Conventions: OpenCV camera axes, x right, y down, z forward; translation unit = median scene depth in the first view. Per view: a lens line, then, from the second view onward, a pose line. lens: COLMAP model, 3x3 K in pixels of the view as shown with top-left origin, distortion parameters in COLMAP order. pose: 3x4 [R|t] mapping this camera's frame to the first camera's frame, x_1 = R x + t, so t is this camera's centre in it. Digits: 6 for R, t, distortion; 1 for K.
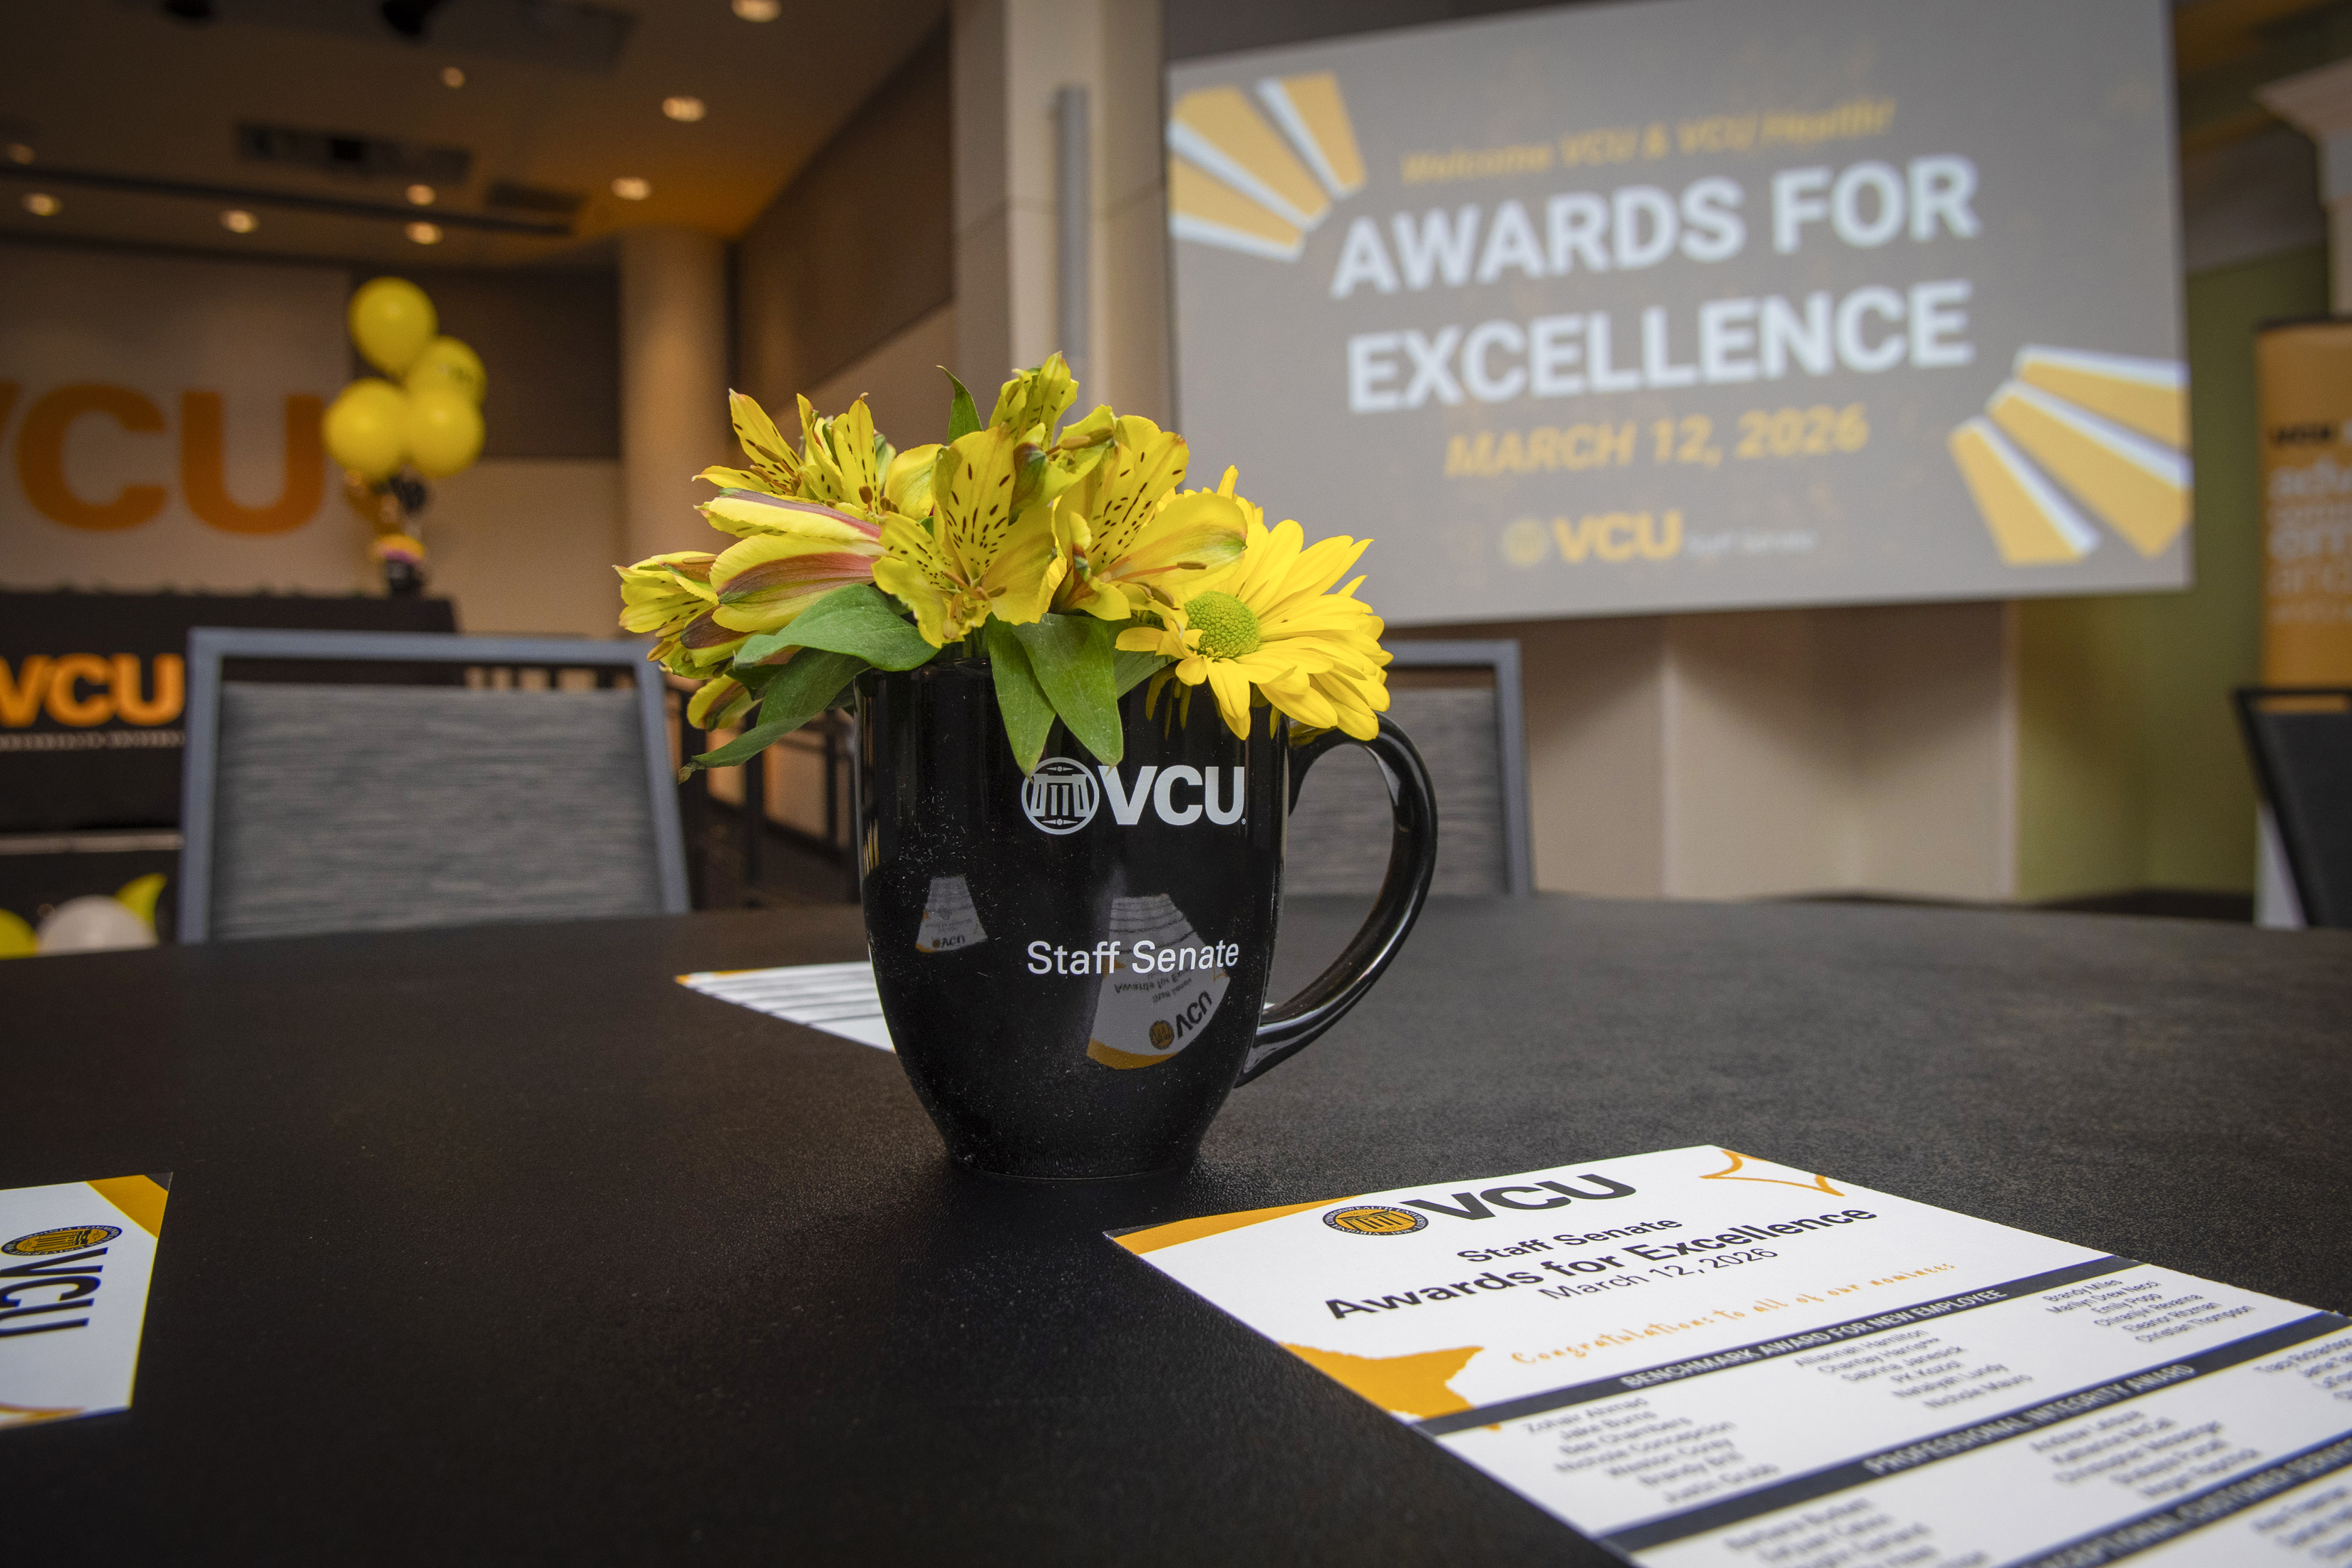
lens RADIAL K [[1717.0, 0, 1186.4], [0, 1717.0, 790.4], [0, 0, 1]] dist [-0.051913, -0.008436]
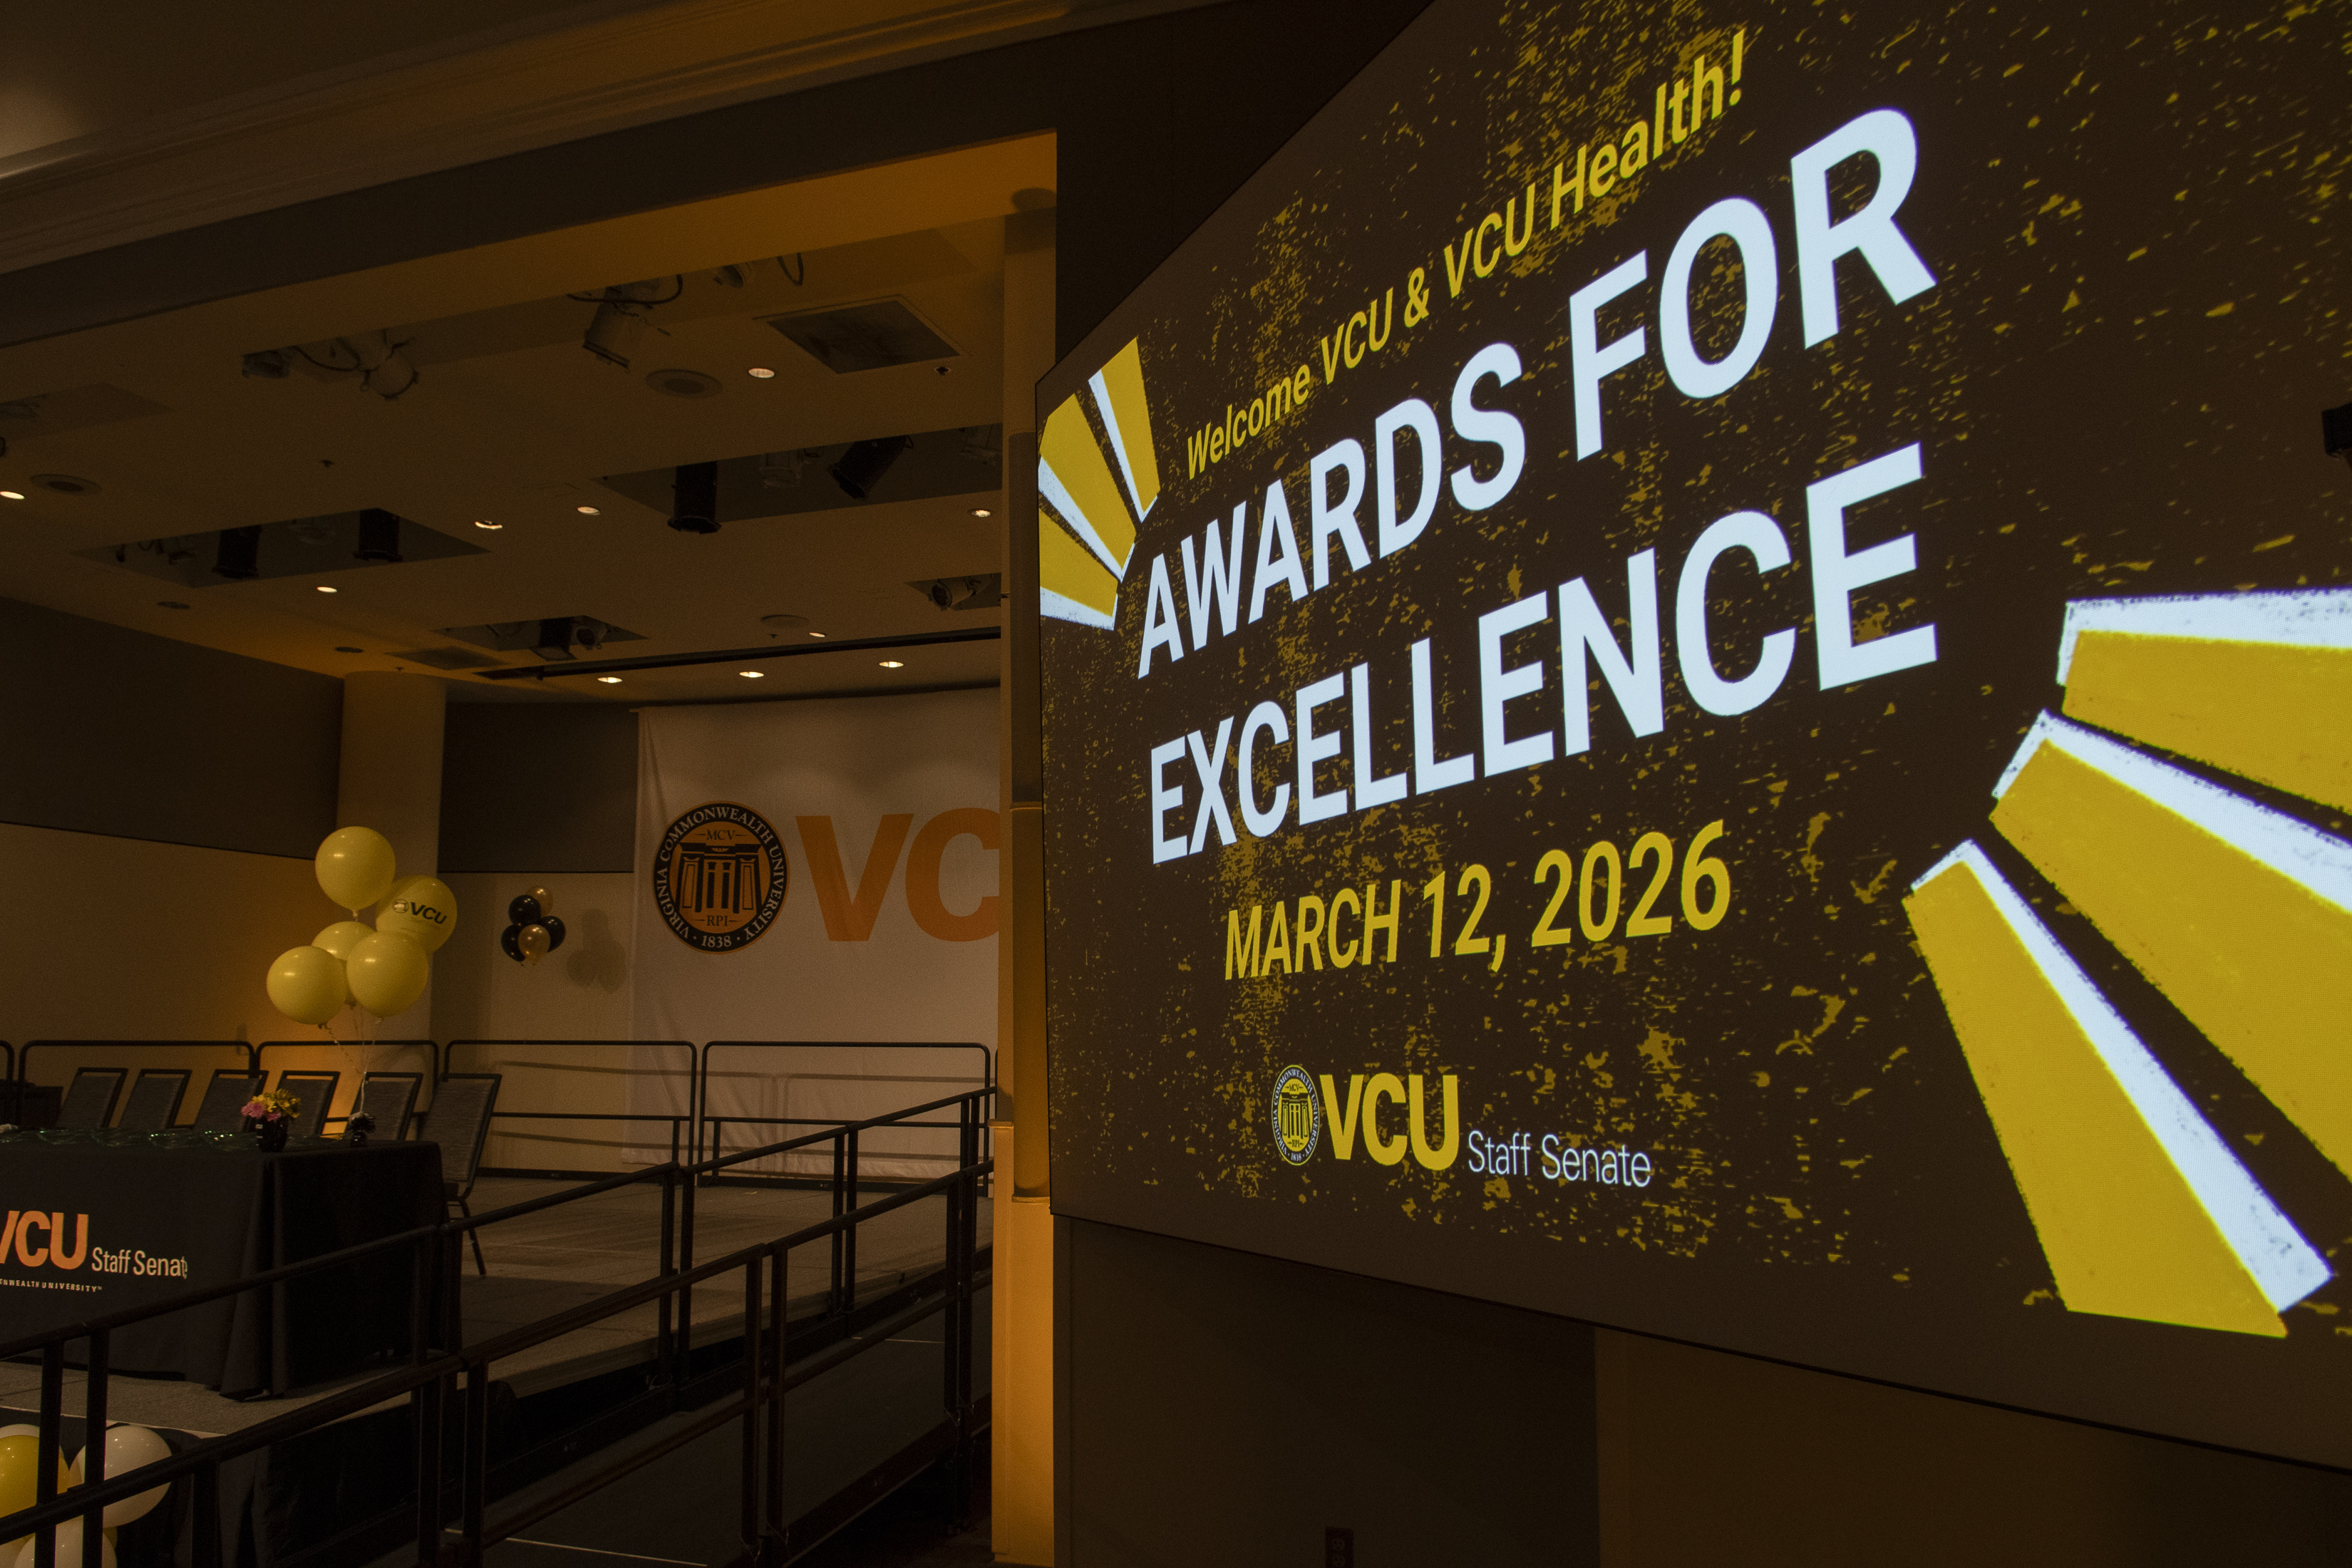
lens RADIAL K [[1717.0, 0, 1180.8], [0, 1717.0, 796.0], [0, 0, 1]] dist [-0.051913, -0.008436]
pose [[0.670643, -0.092553, -0.735984, 0.580950], [-0.018918, 0.989729, -0.141700, -0.171223], [0.741539, 0.108954, 0.662004, 0.644654]]
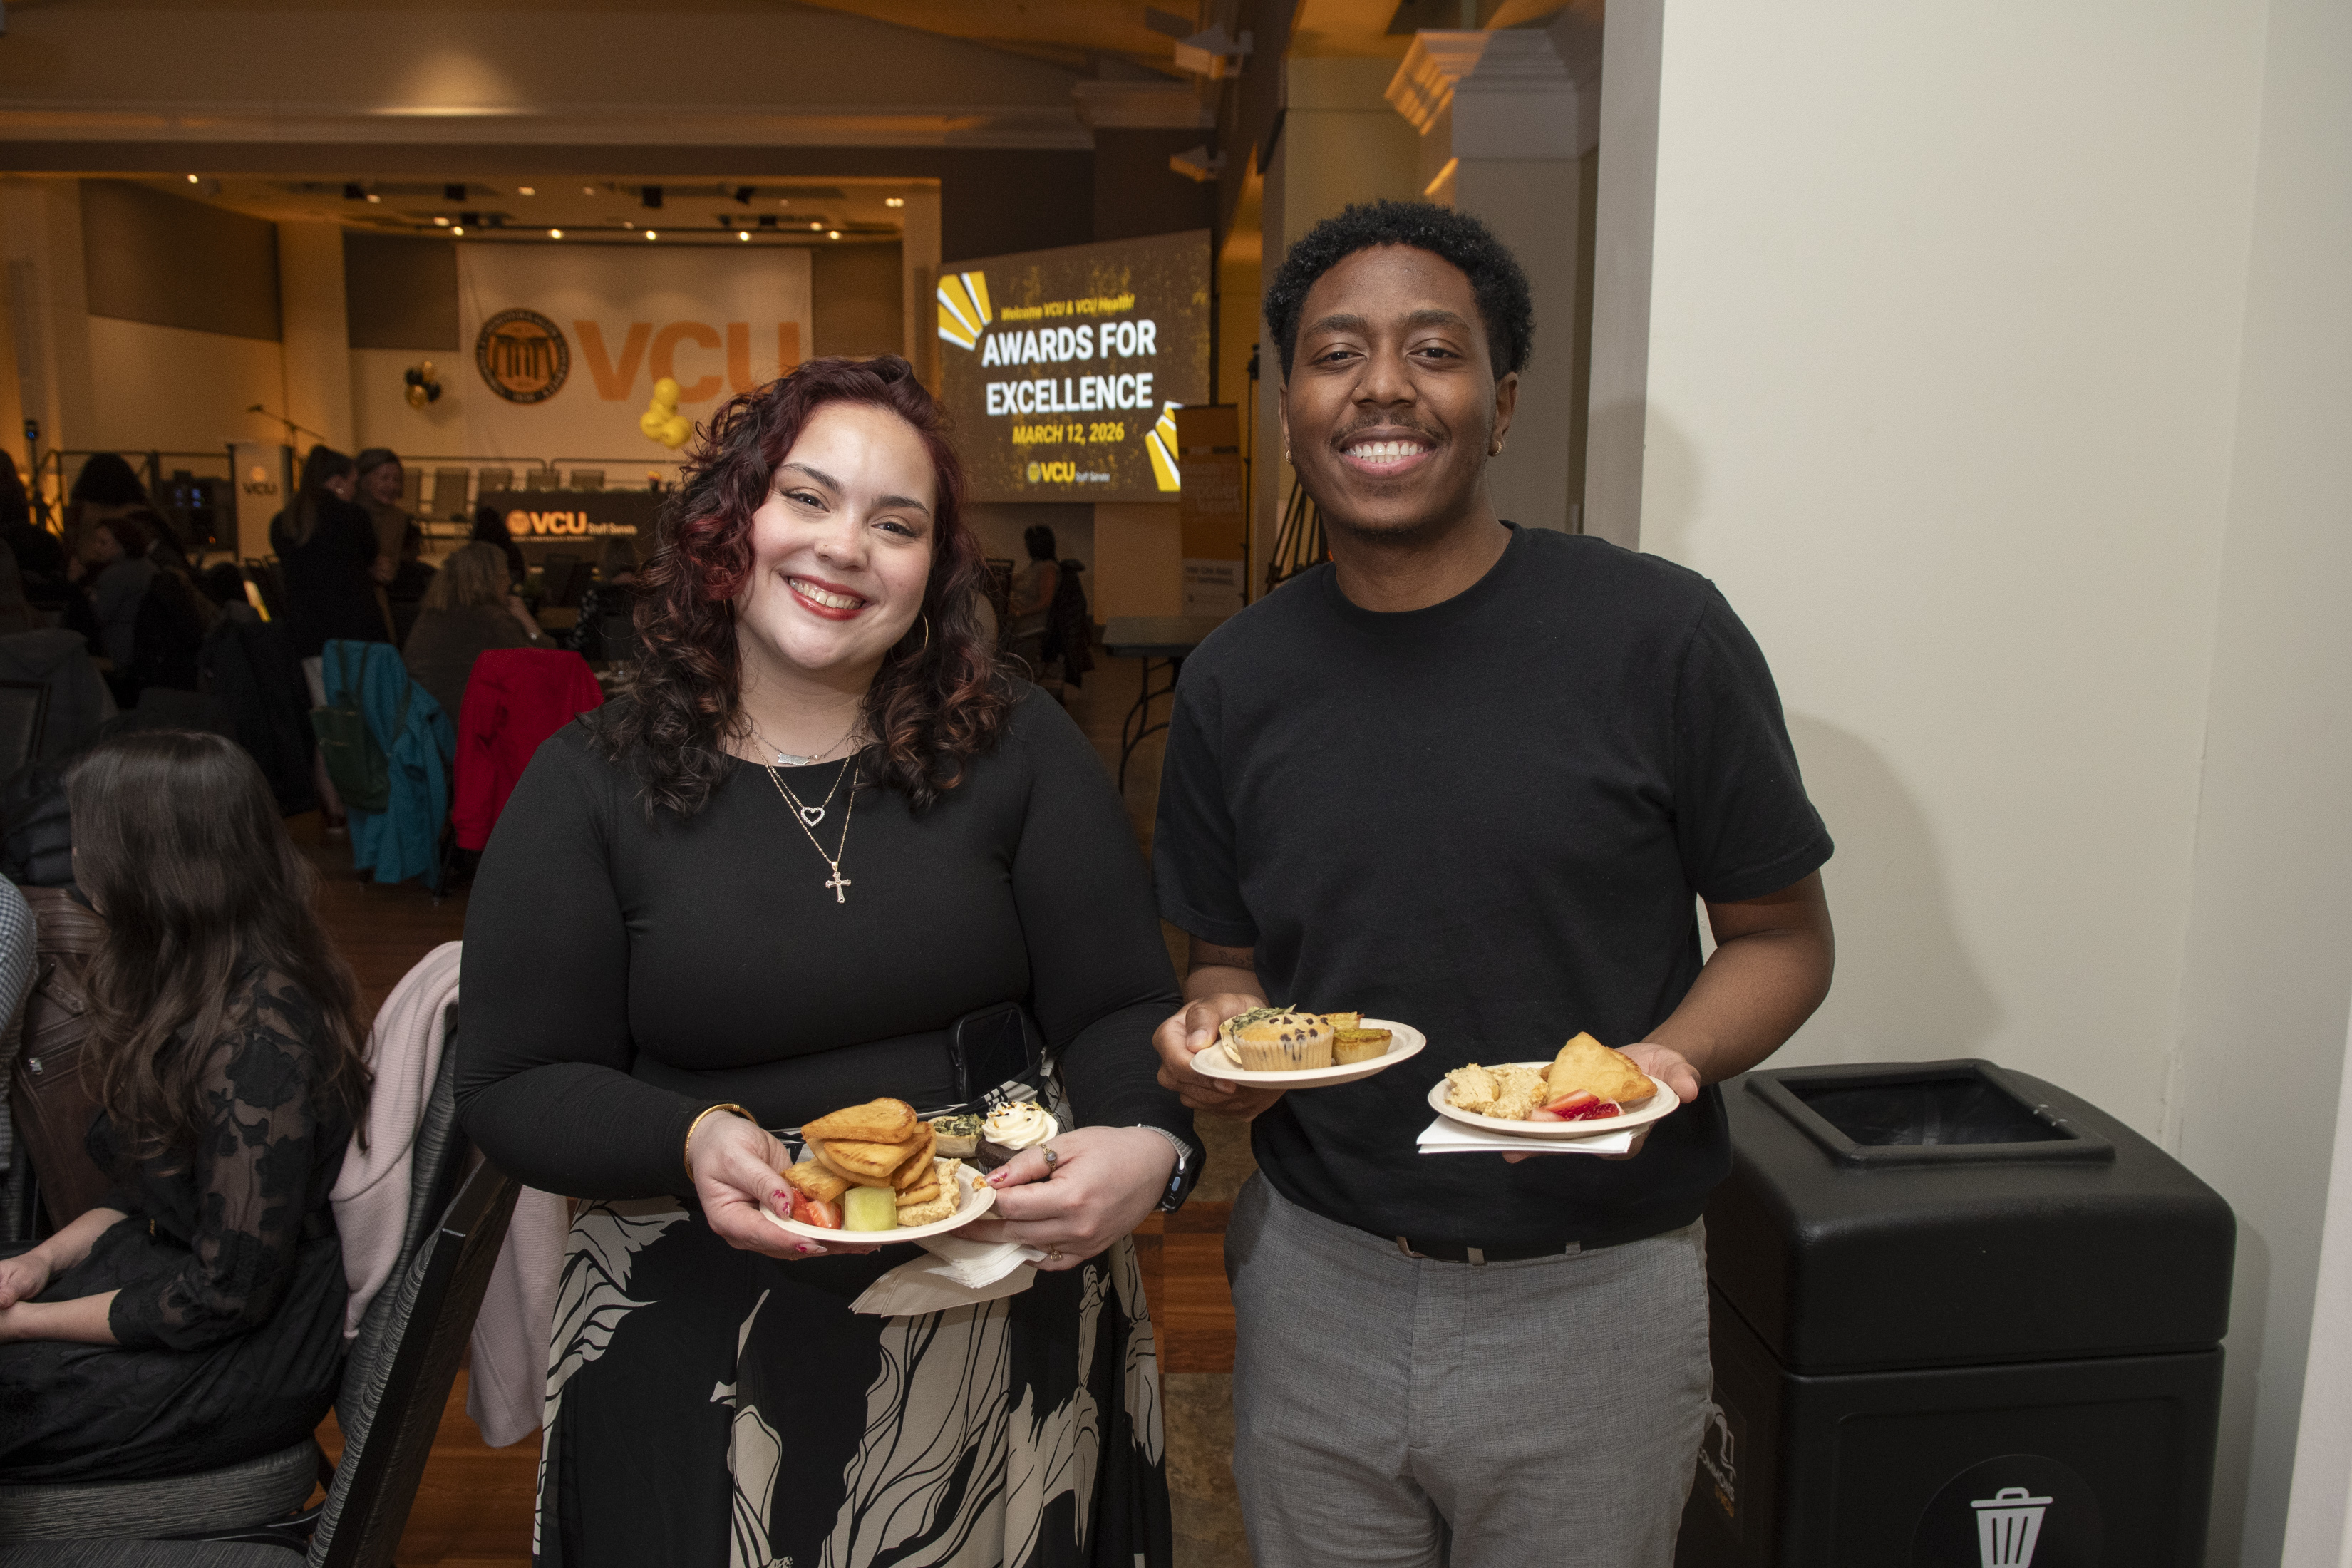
lens RADIAL K [[1981.2, 0, 1172.9], [0, 1981.2, 791.3], [0, 0, 1]] dist [0.009887, -0.001944]
pose [[0.879791, 0.096448, -0.465474, 1.809598], [-0.031752, 0.988937, 0.144897, -0.113780], [0.474300, -0.112699, 0.873120, -1.503856]]
